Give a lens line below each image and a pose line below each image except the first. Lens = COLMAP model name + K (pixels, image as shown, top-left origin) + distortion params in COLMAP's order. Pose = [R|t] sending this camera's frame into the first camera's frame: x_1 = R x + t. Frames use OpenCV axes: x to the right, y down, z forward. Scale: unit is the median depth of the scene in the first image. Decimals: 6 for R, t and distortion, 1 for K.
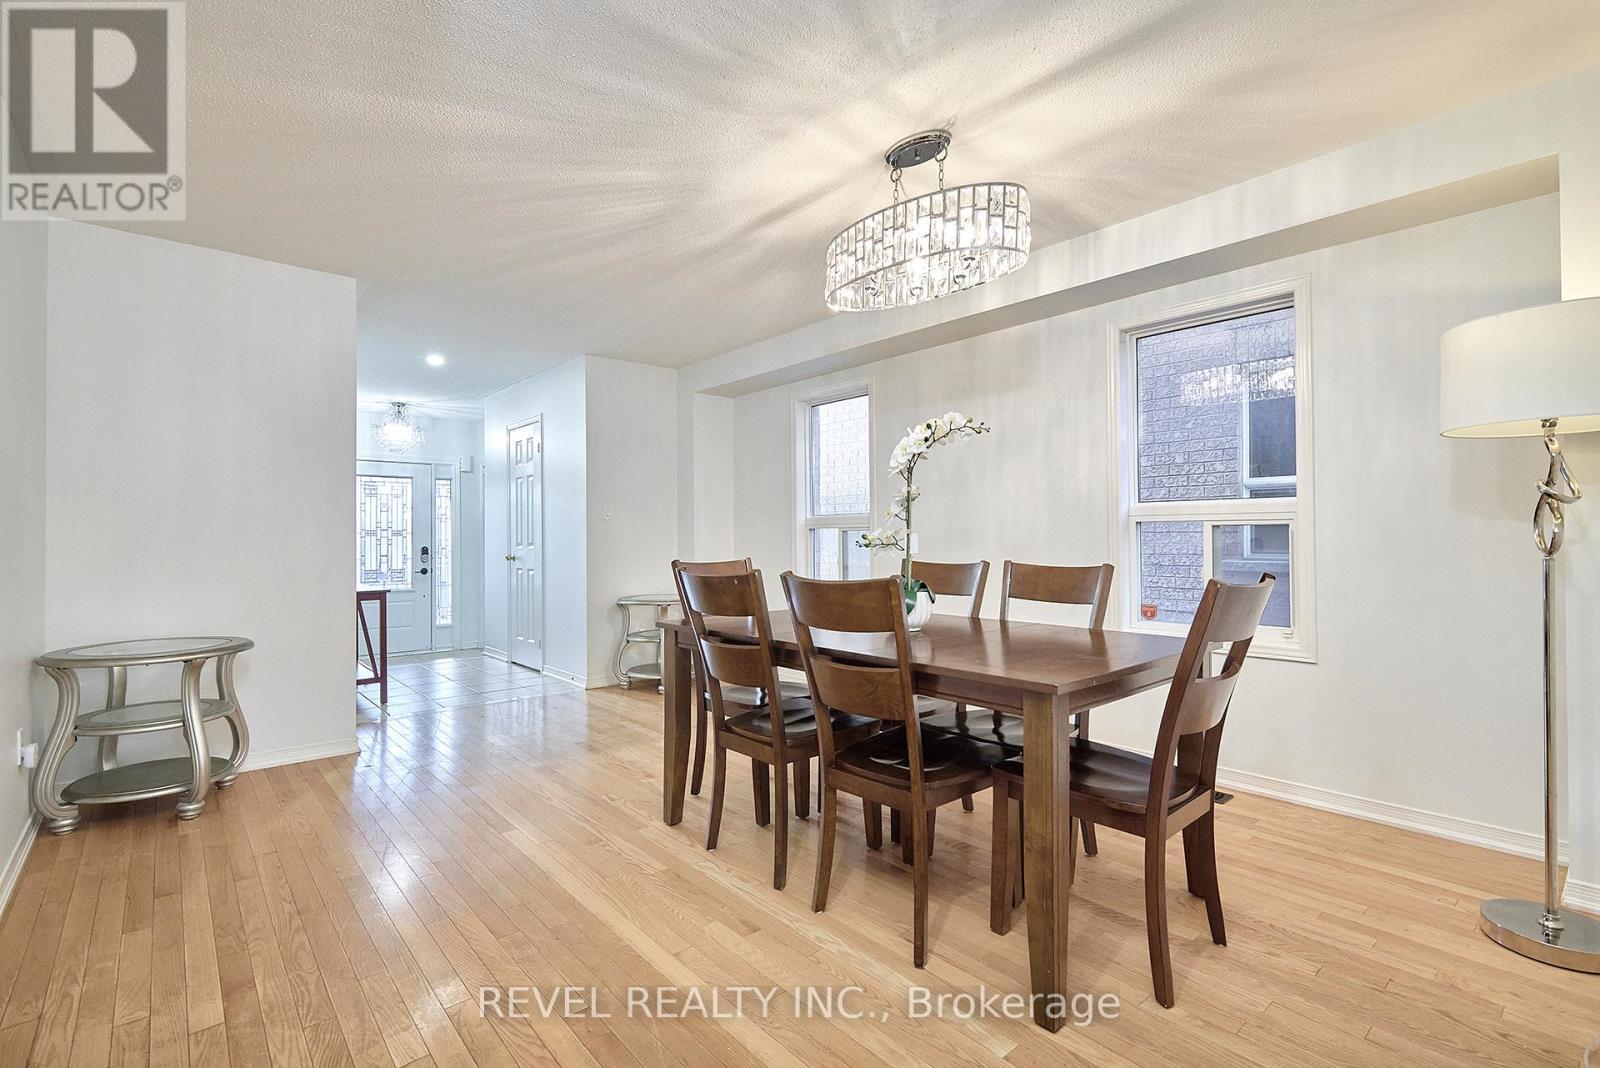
lens RADIAL K [[732.6, 0, 801.7], [0, 732.6, 535.3], [0, 0, 1]] dist [0.004075, 0.000251]
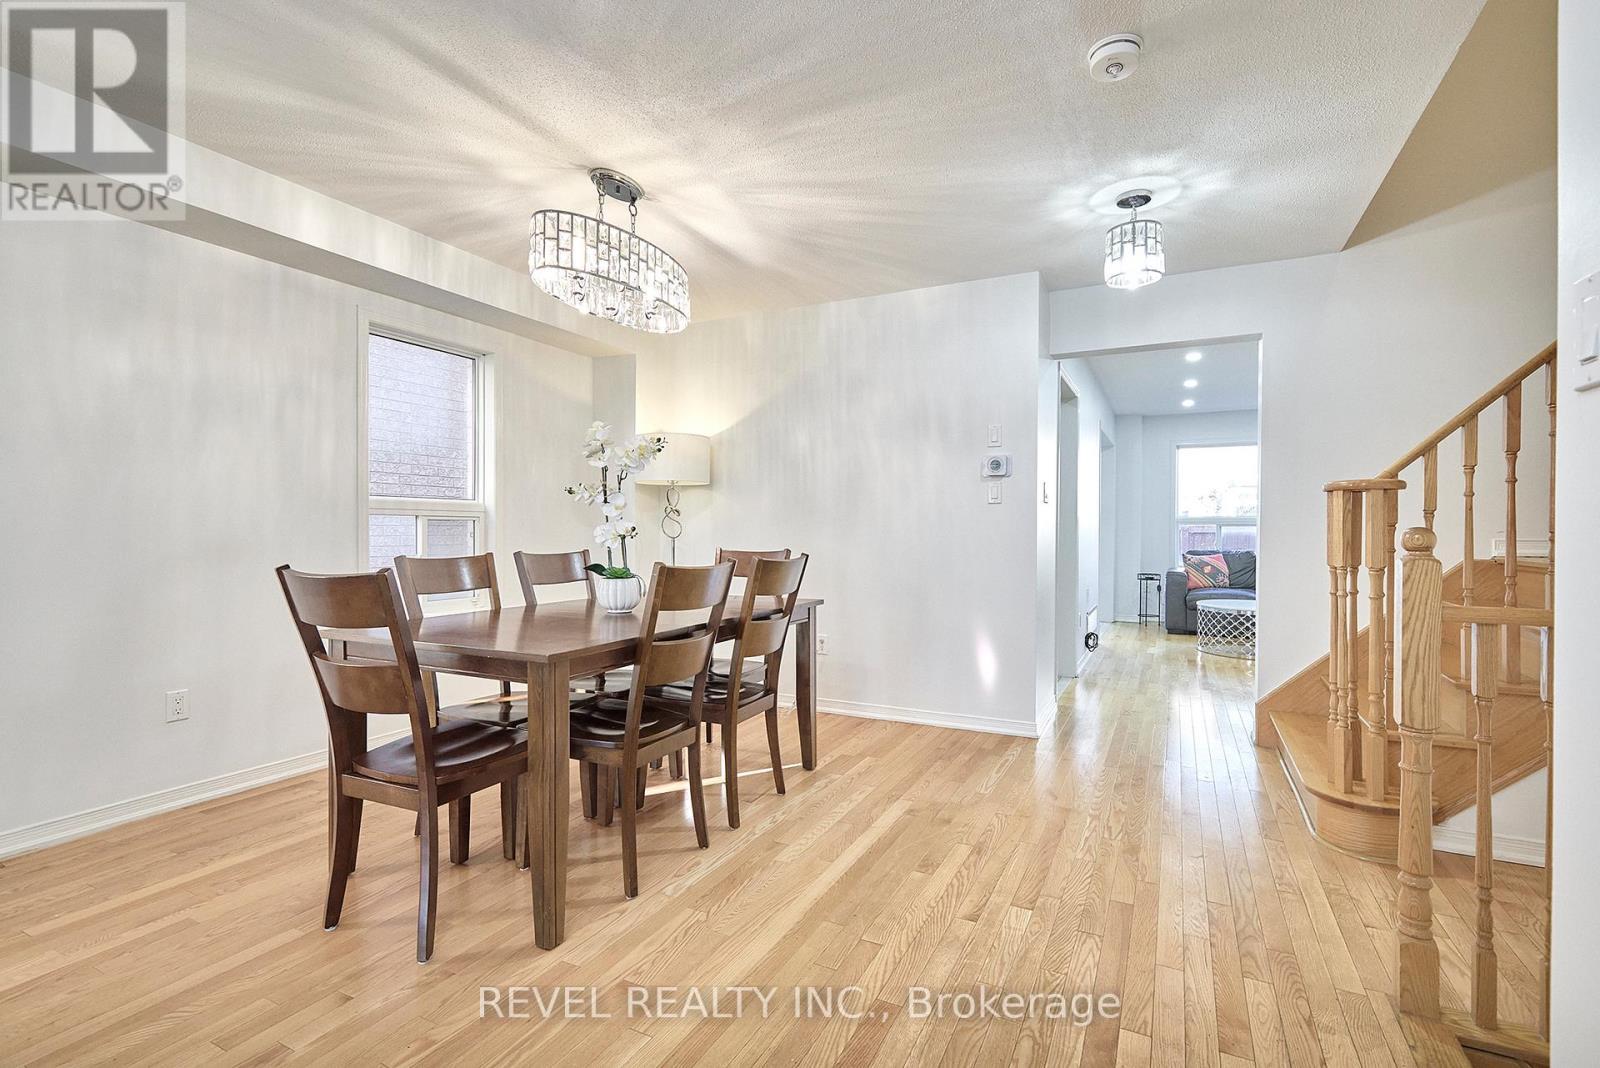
lens RADIAL K [[732.6, 0, 814.6], [0, 732.6, 533.4], [0, 0, 1]] dist [0.004075, 0.000251]
pose [[-0.382983, -0.000545, 0.923755, -0.986354], [-0.007146, 0.999972, -0.002373, 0.009787], [-0.923728, -0.007510, -0.382976, 1.130627]]
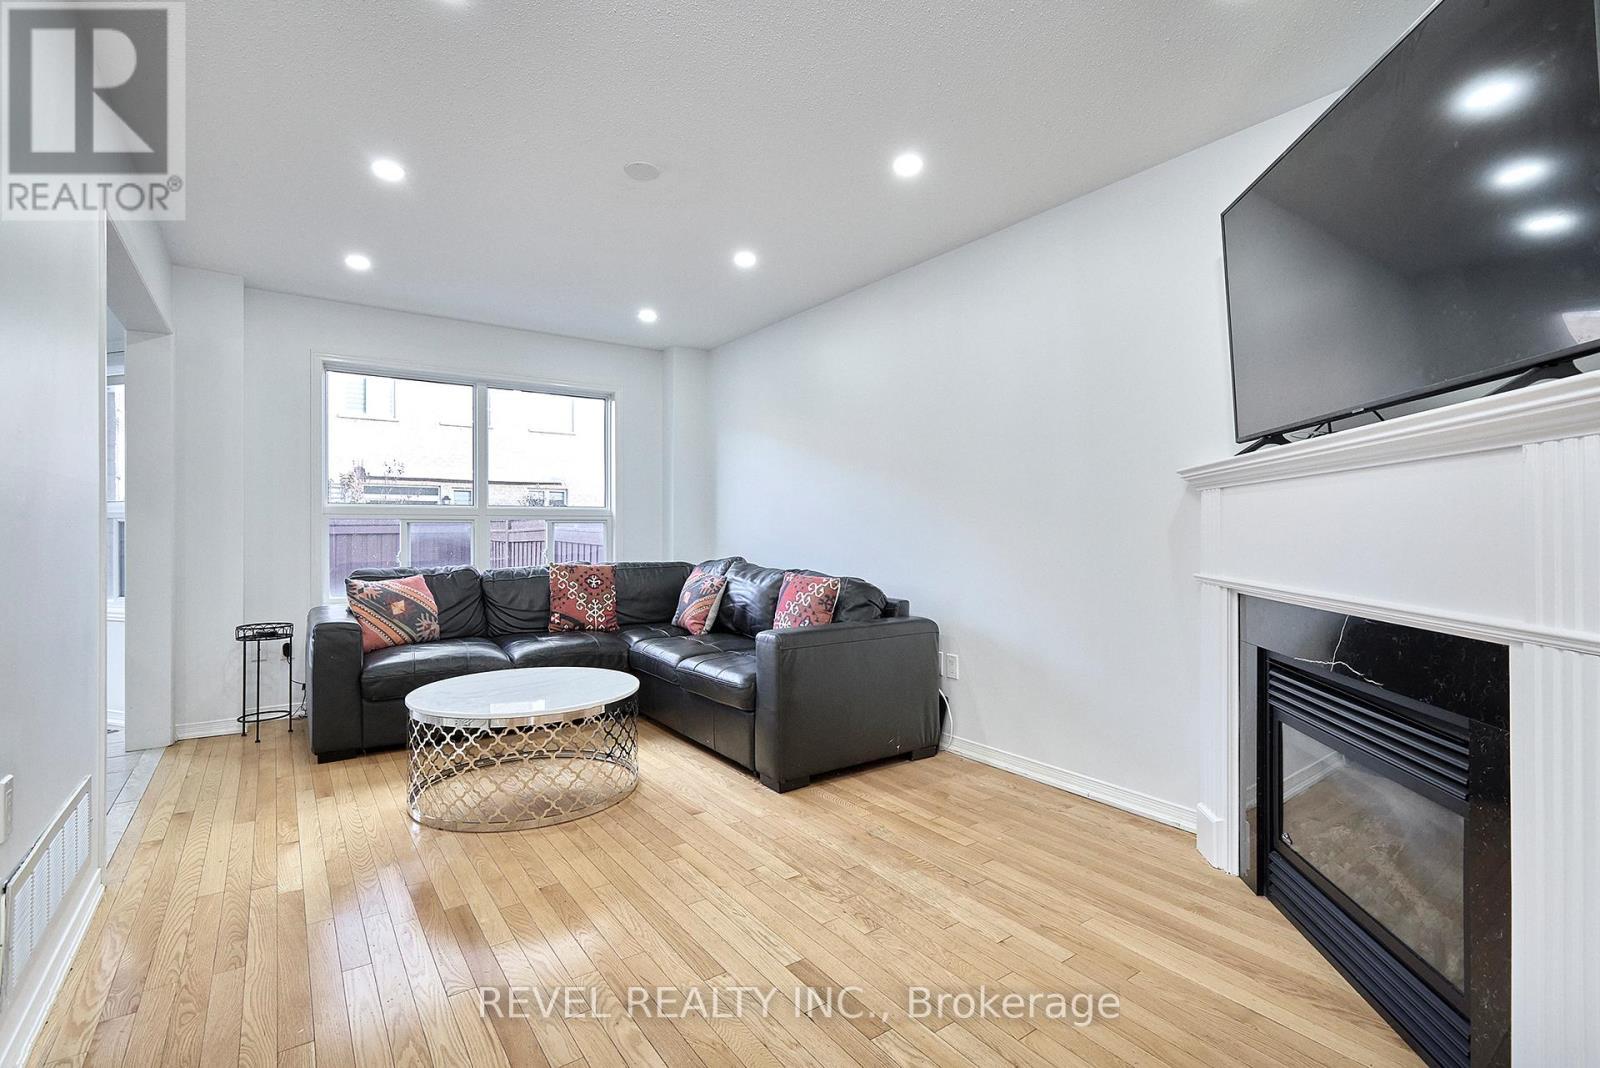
lens RADIAL K [[732.6, 0, 805.7], [0, 732.6, 526.8], [0, 0, 1]] dist [0.004075, 0.000251]
pose [[-0.995324, 0.012487, 0.095784, -0.467265], [0.011350, 0.999859, -0.012413, 0.005607], [-0.095925, -0.011268, -0.995325, 0.595391]]
